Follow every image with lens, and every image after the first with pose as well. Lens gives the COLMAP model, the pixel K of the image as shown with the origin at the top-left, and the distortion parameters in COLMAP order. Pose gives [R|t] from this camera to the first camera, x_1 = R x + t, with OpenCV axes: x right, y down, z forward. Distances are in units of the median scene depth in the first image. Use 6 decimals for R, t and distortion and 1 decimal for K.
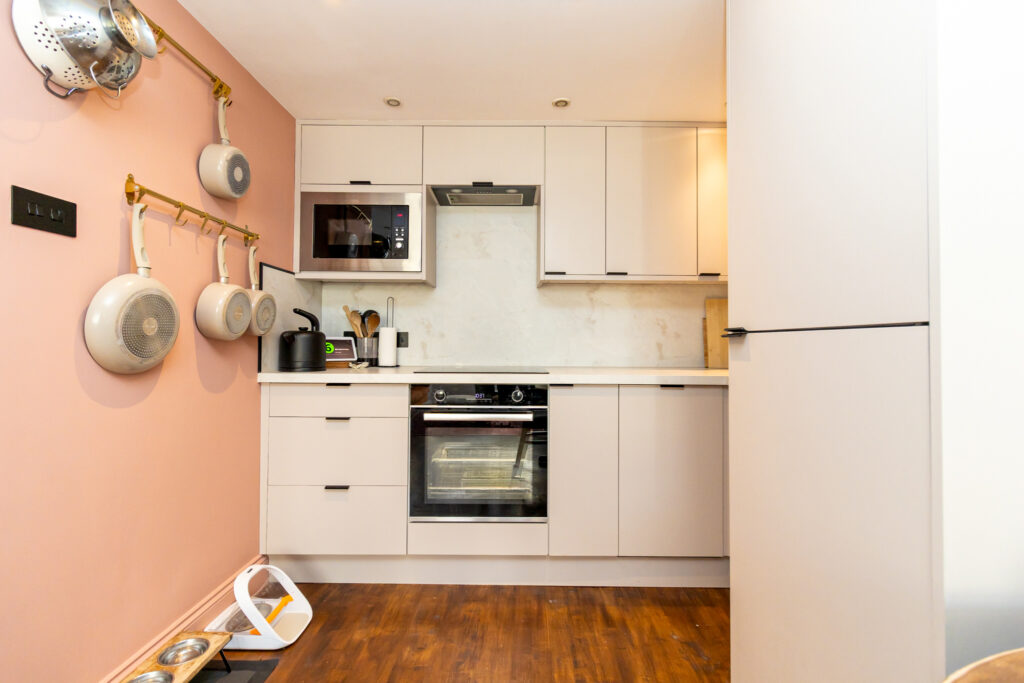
lens RADIAL K [[458.1, 0, 532.6], [0, 458.1, 338.6], [0, 0, 1]] dist [-0.000218, -0.000532]
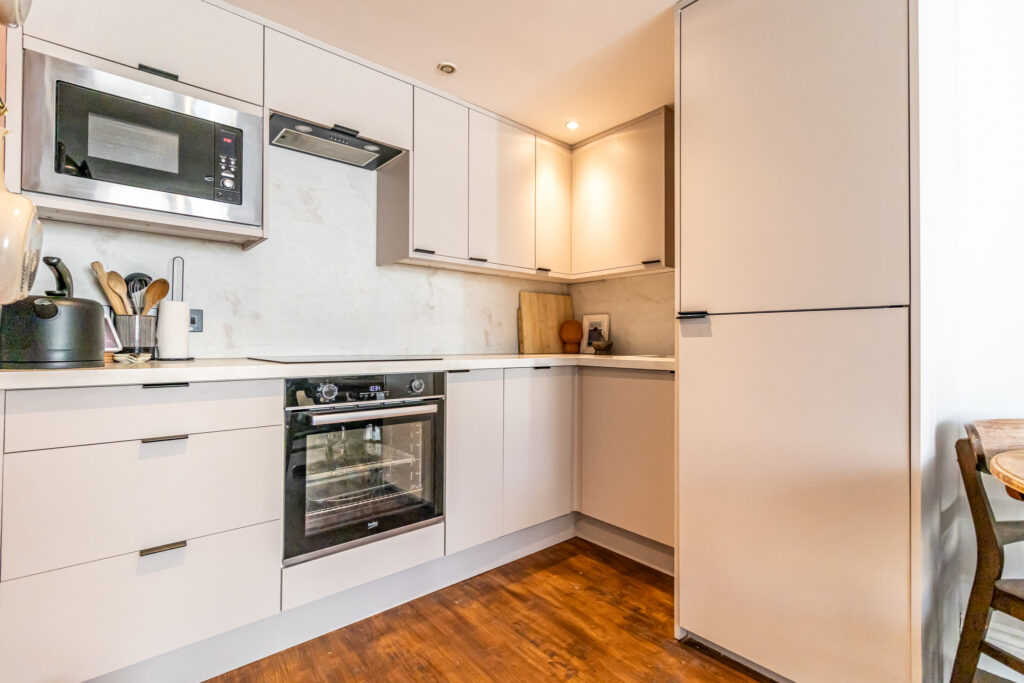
lens RADIAL K [[458.1, 0, 513.1], [0, 458.1, 340.9], [0, 0, 1]] dist [-0.000218, -0.000532]
pose [[0.767368, -0.000806, 0.641207, -0.452214], [-0.006273, 0.999942, 0.008765, 0.030440], [-0.641177, -0.010748, 0.767318, 0.206675]]
